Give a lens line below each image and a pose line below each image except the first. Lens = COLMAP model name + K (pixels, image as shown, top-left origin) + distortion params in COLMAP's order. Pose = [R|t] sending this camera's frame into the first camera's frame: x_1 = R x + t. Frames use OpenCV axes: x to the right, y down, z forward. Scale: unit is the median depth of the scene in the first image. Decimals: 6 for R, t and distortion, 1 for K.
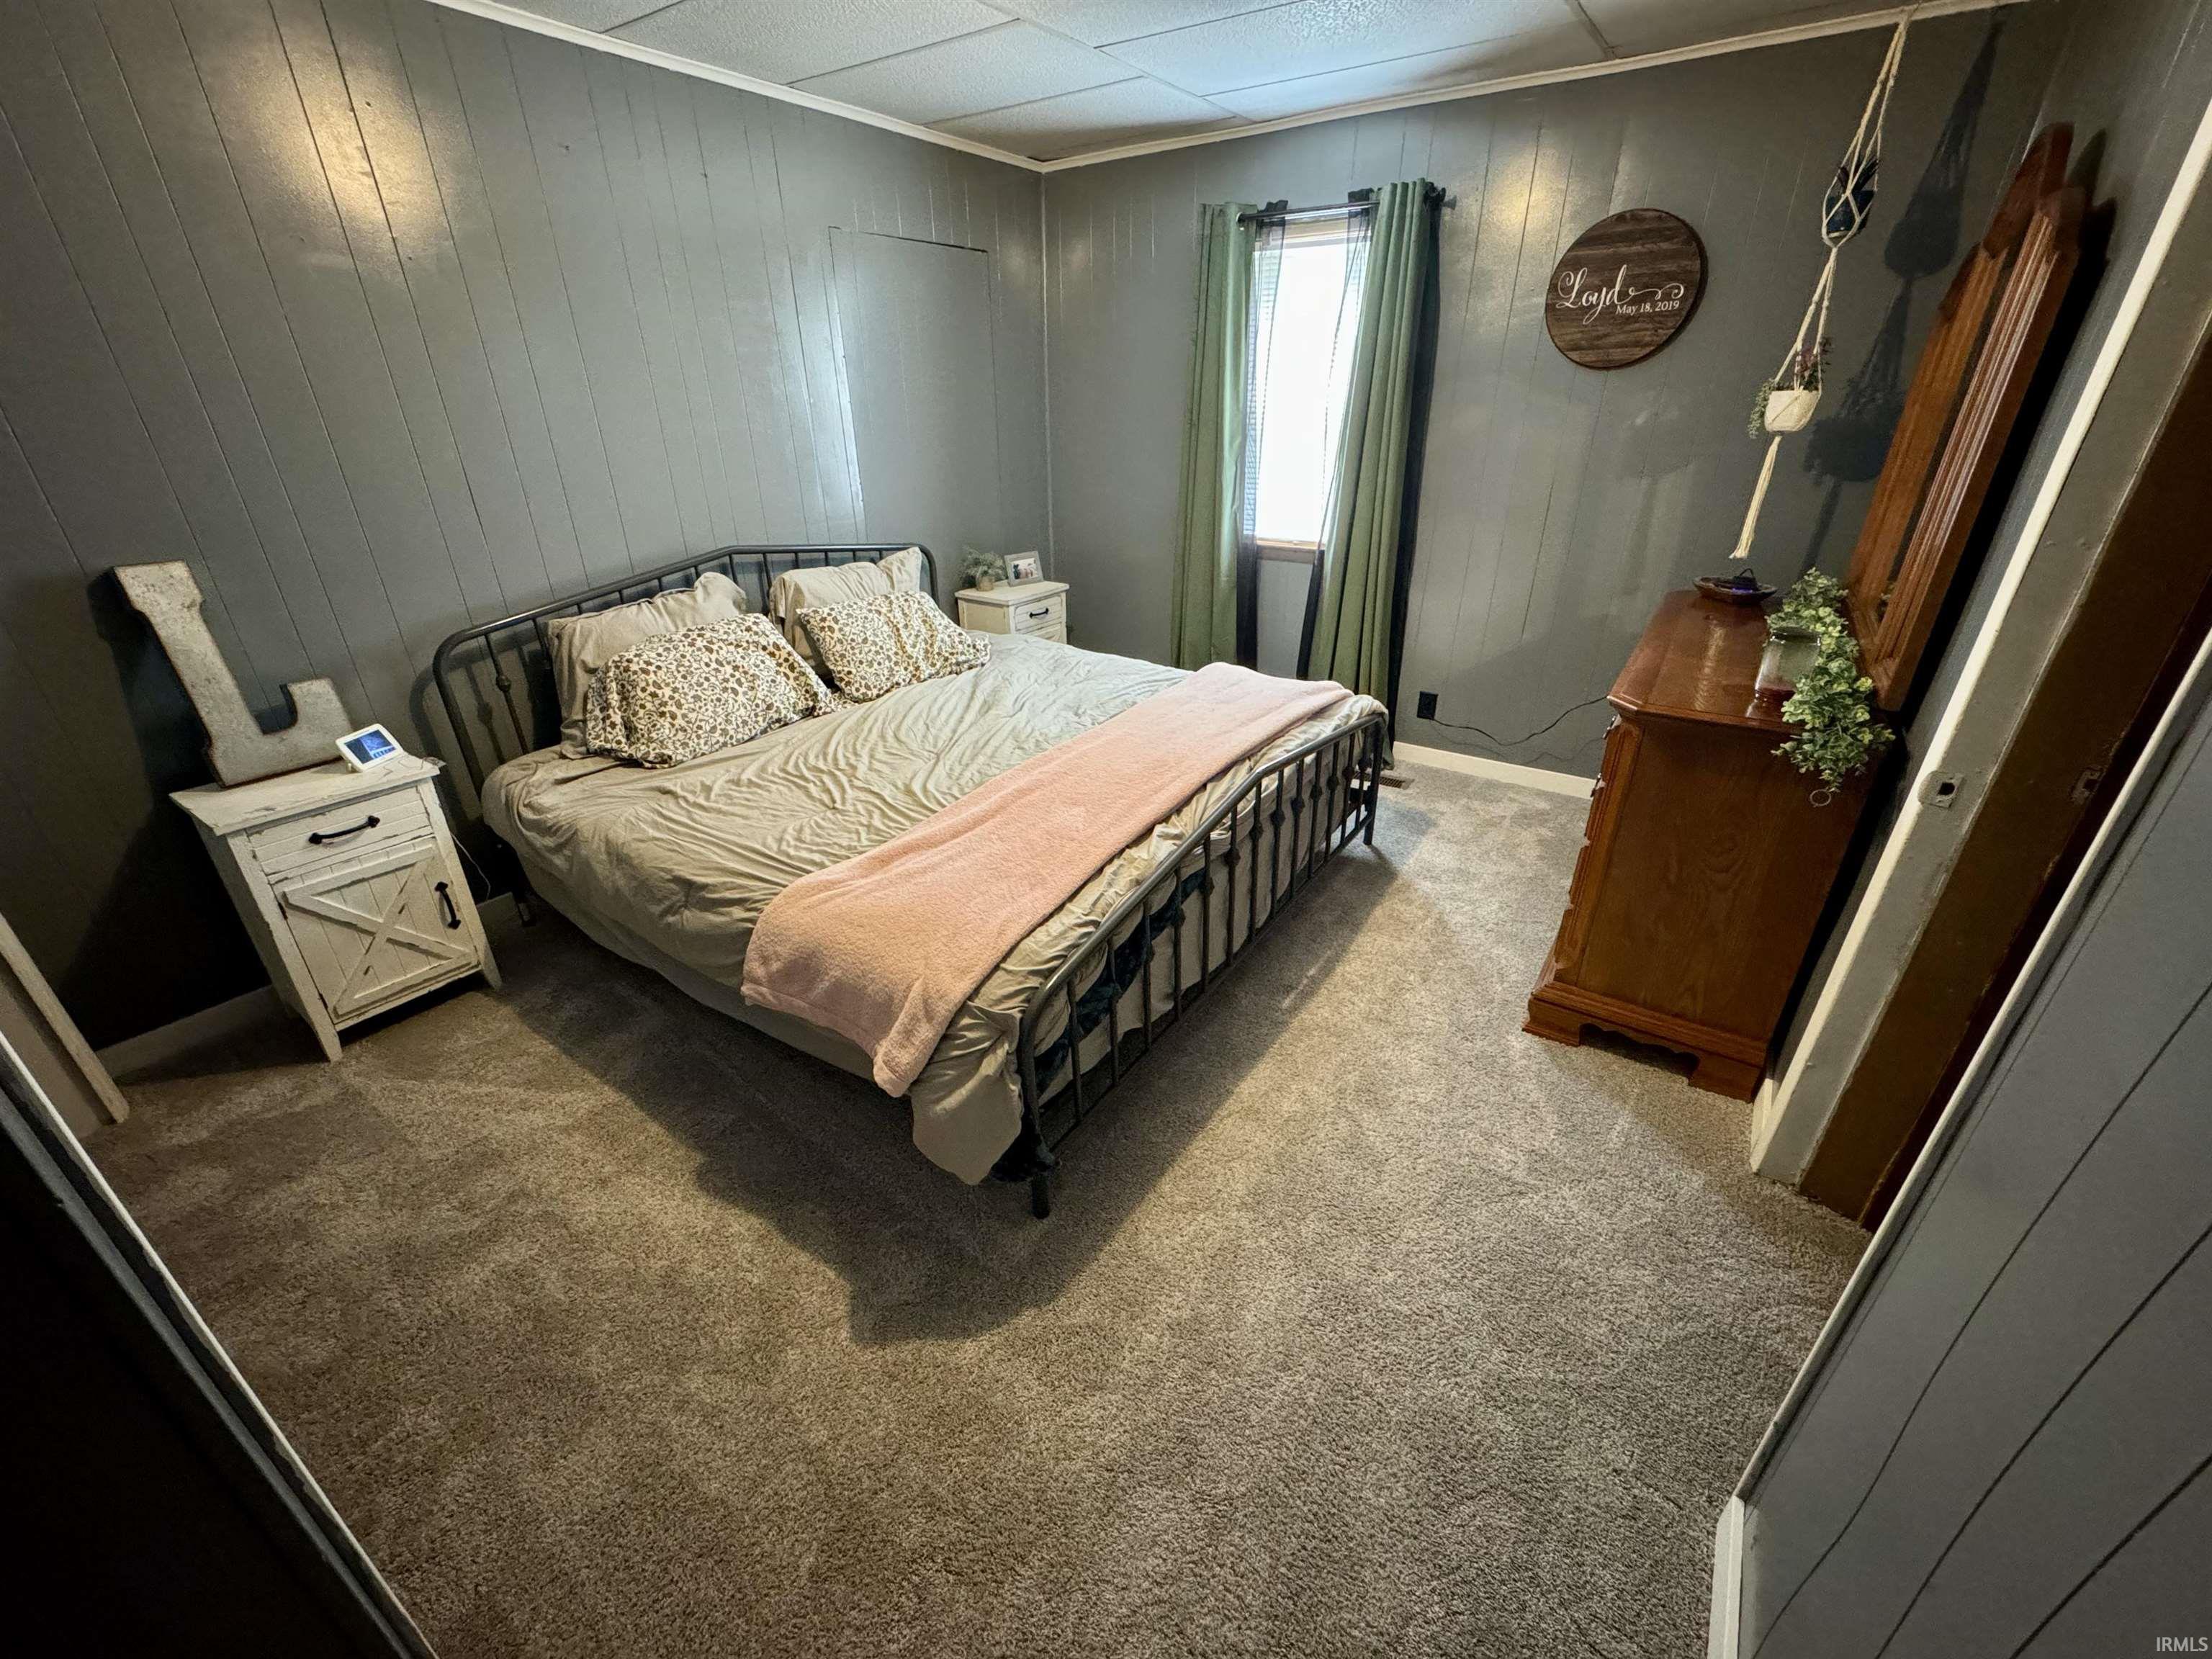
lens RADIAL K [[881.9, 0, 1106.0], [0, 881.9, 829.5], [0, 0, 1]] dist [-0.004720, 0.000394]
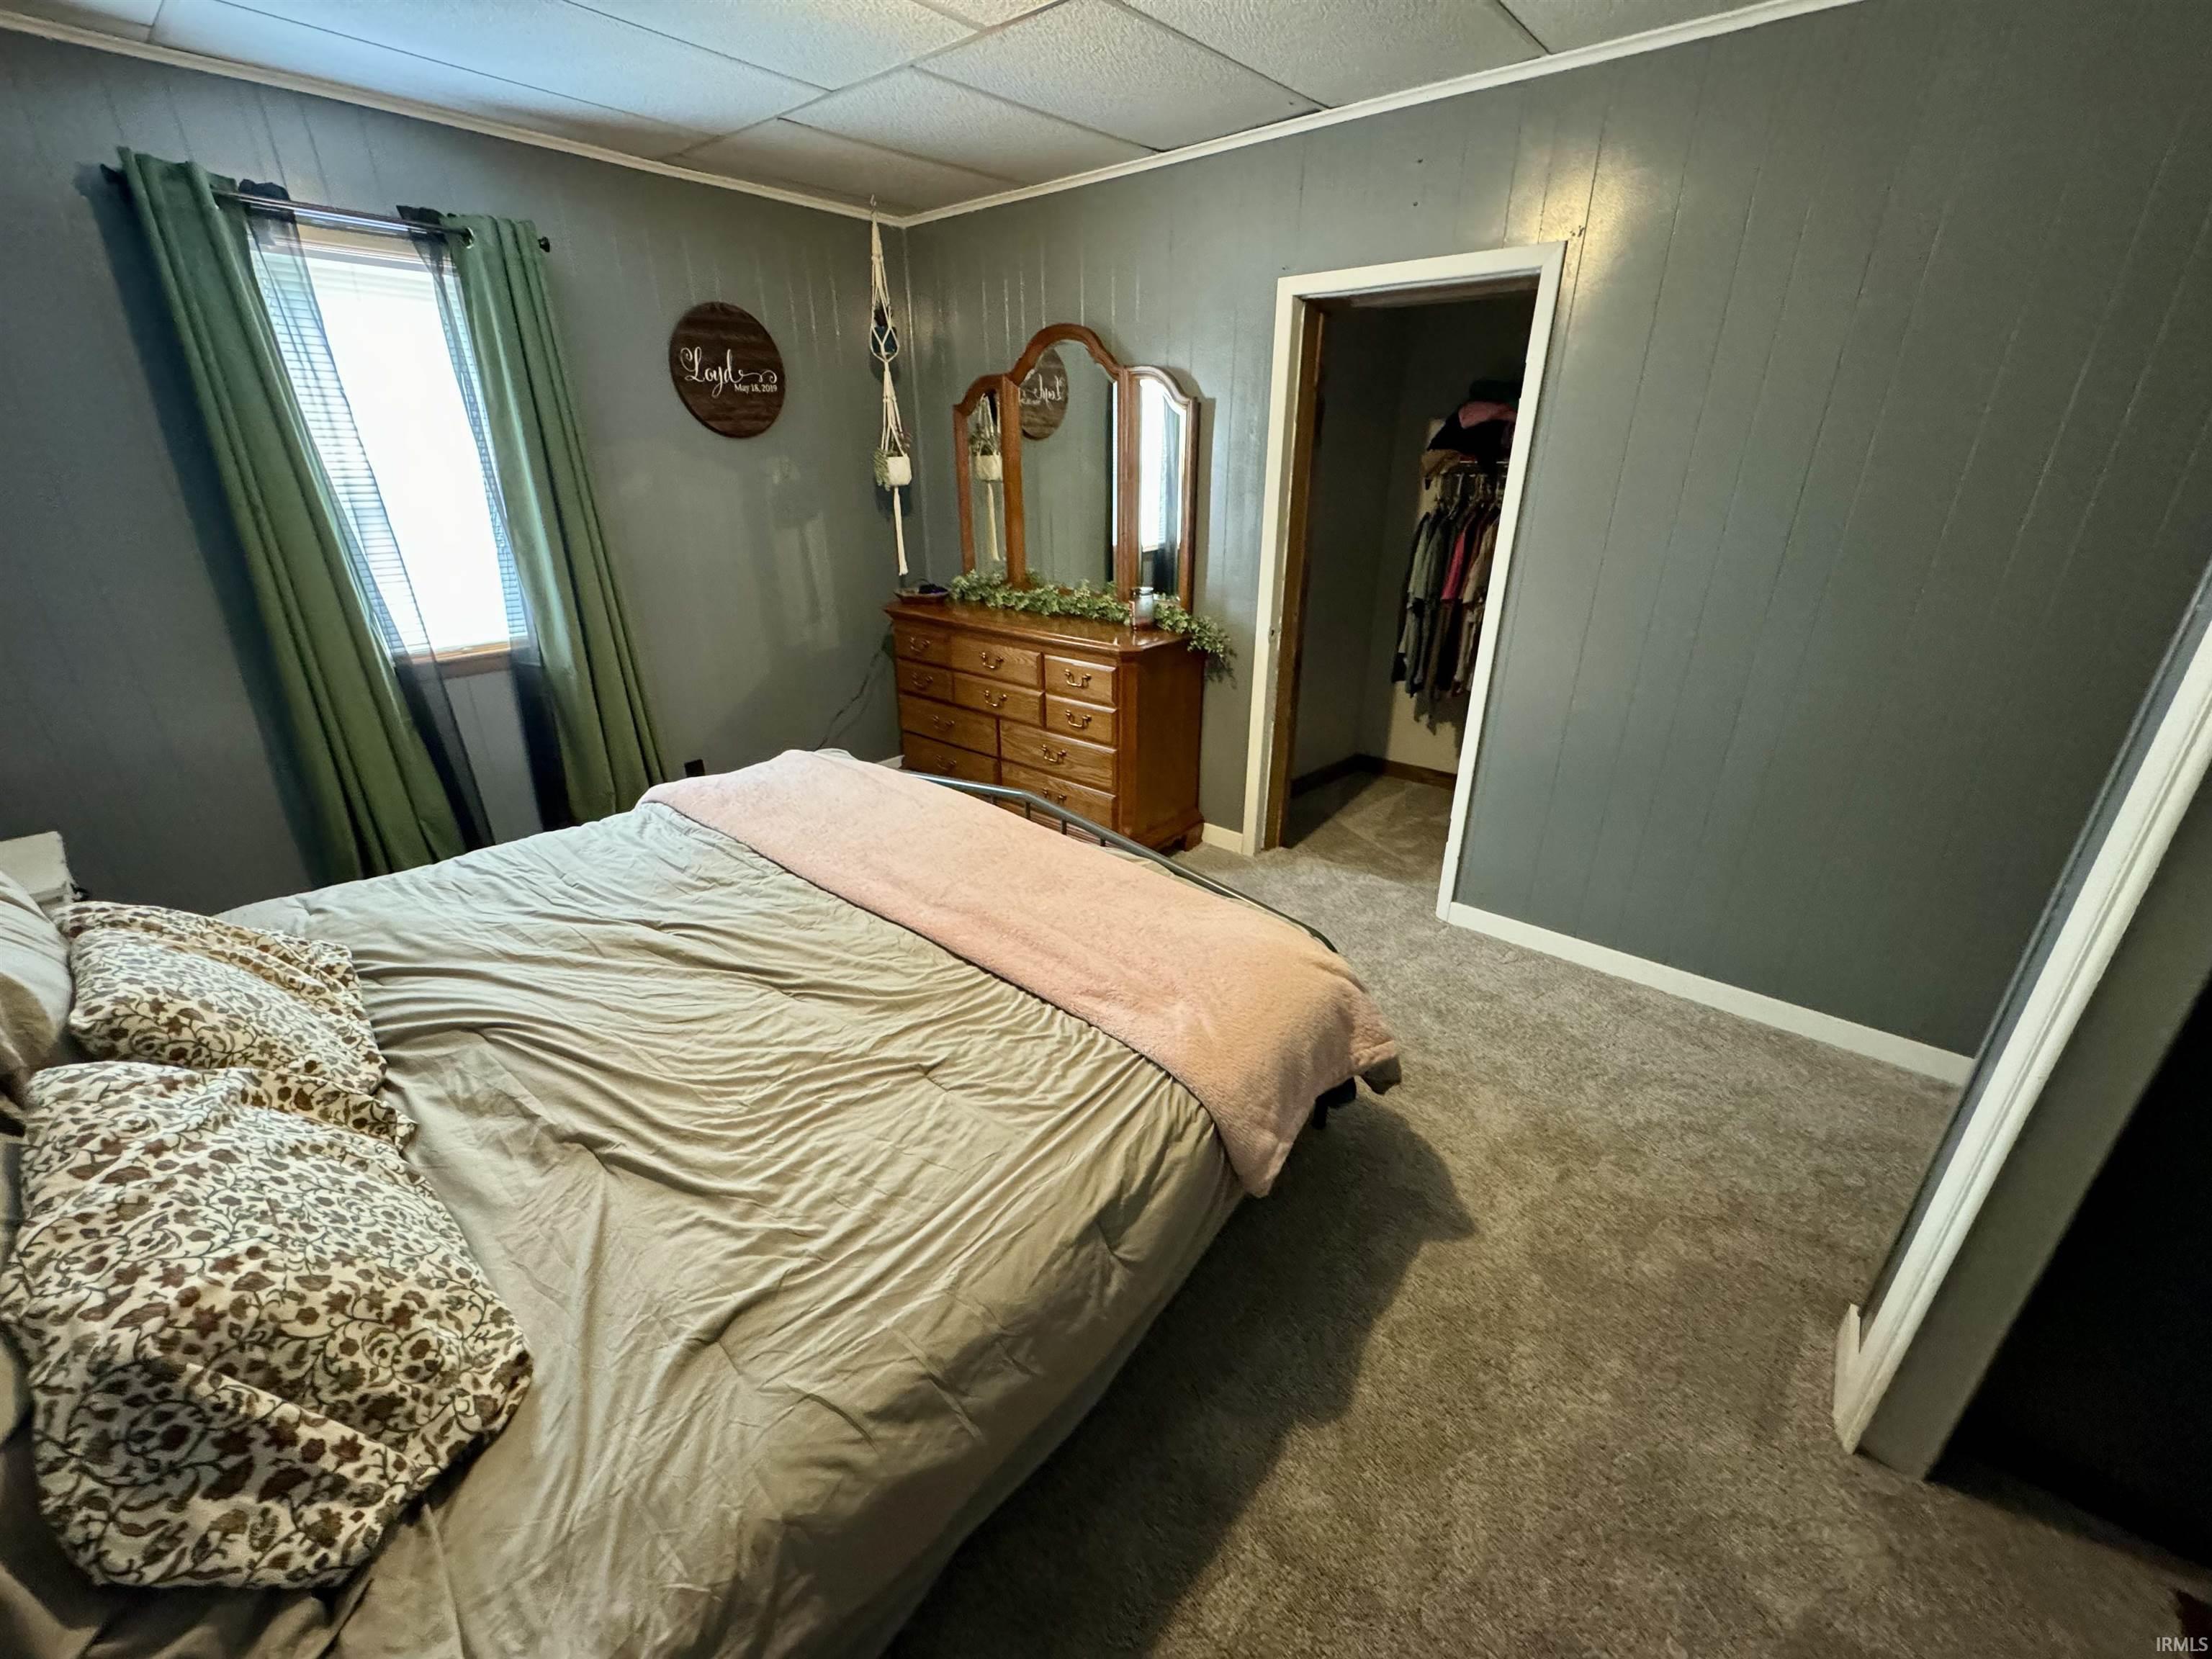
lens RADIAL K [[882.2, 0, 1106.0], [0, 882.2, 829.5], [0, 0, 1]] dist [-0.011140, 0.000137]
pose [[0.078135, -0.384221, 0.919929, -0.671570], [0.432968, 0.844264, 0.315844, -0.263385], [-0.898017, 0.373621, 0.232322, 0.528937]]
